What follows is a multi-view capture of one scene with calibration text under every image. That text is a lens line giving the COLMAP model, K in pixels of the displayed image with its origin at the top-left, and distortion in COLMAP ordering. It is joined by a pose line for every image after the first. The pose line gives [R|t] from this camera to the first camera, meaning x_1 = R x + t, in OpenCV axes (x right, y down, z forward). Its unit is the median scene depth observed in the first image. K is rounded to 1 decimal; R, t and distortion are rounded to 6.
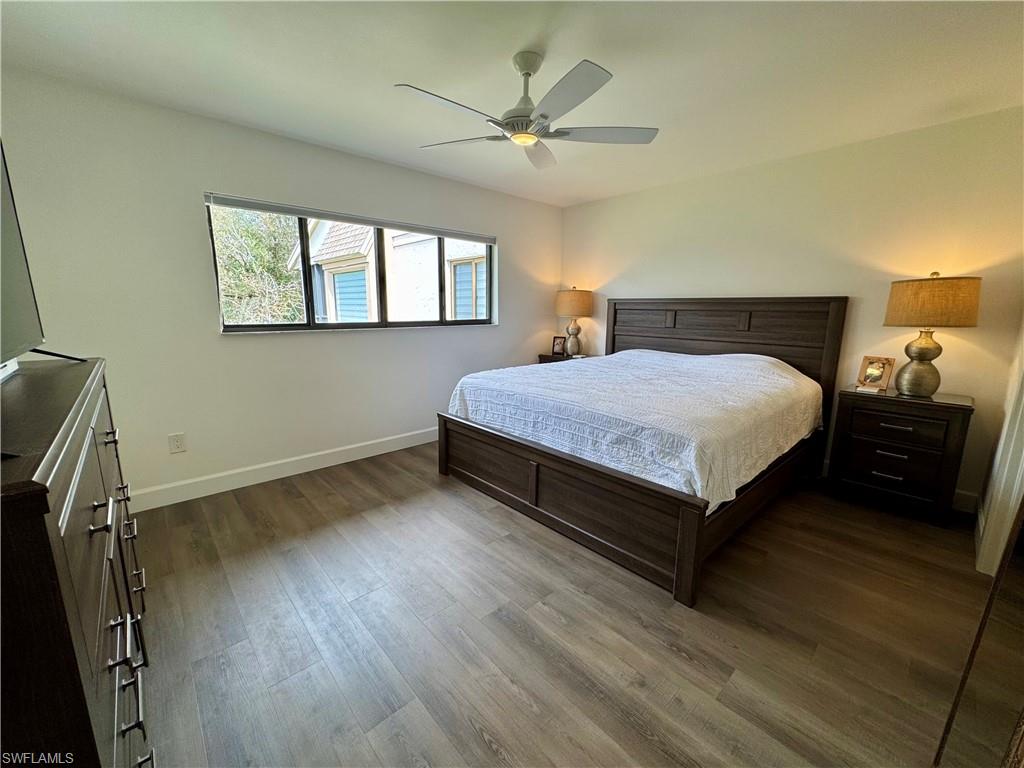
lens RADIAL K [[410.6, 0, 510.0], [0, 410.6, 382.4], [0, 0, 1]] dist [-0.002017, 0.000142]
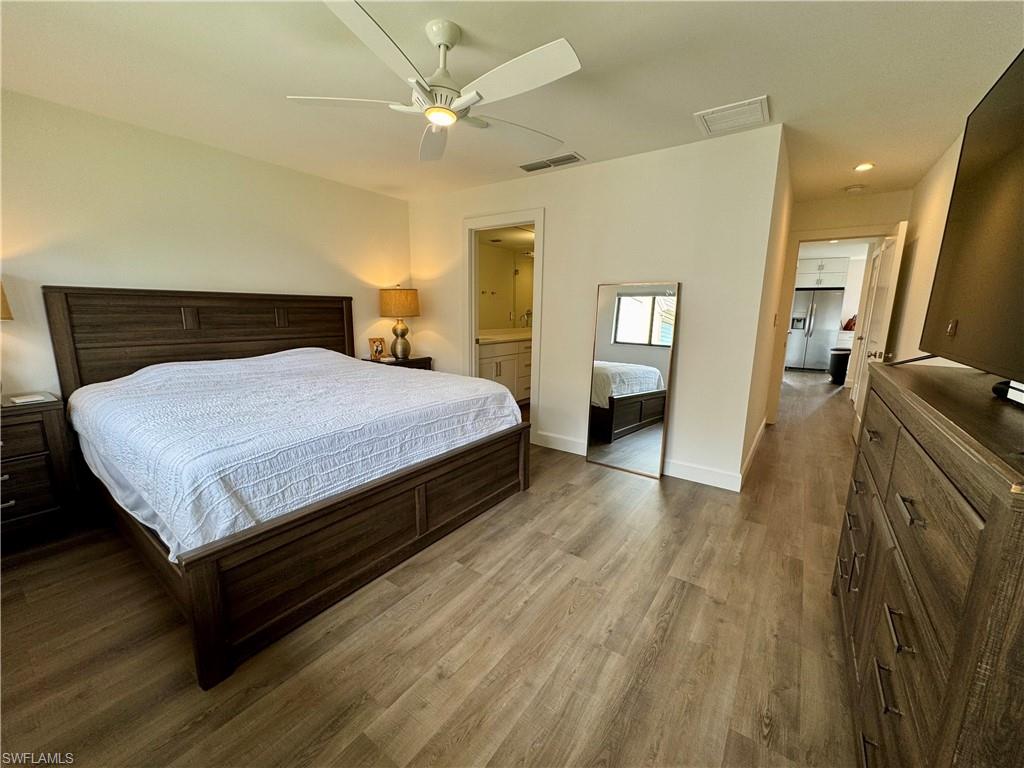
lens RADIAL K [[410.6, 0, 510.0], [0, 410.6, 382.4], [0, 0, 1]] dist [-0.002017, 0.000142]
pose [[-0.208490, -0.182619, 0.960824, -0.699569], [0.162296, 0.962332, 0.218123, -0.156805], [-0.964465, 0.201415, -0.170998, 0.830724]]
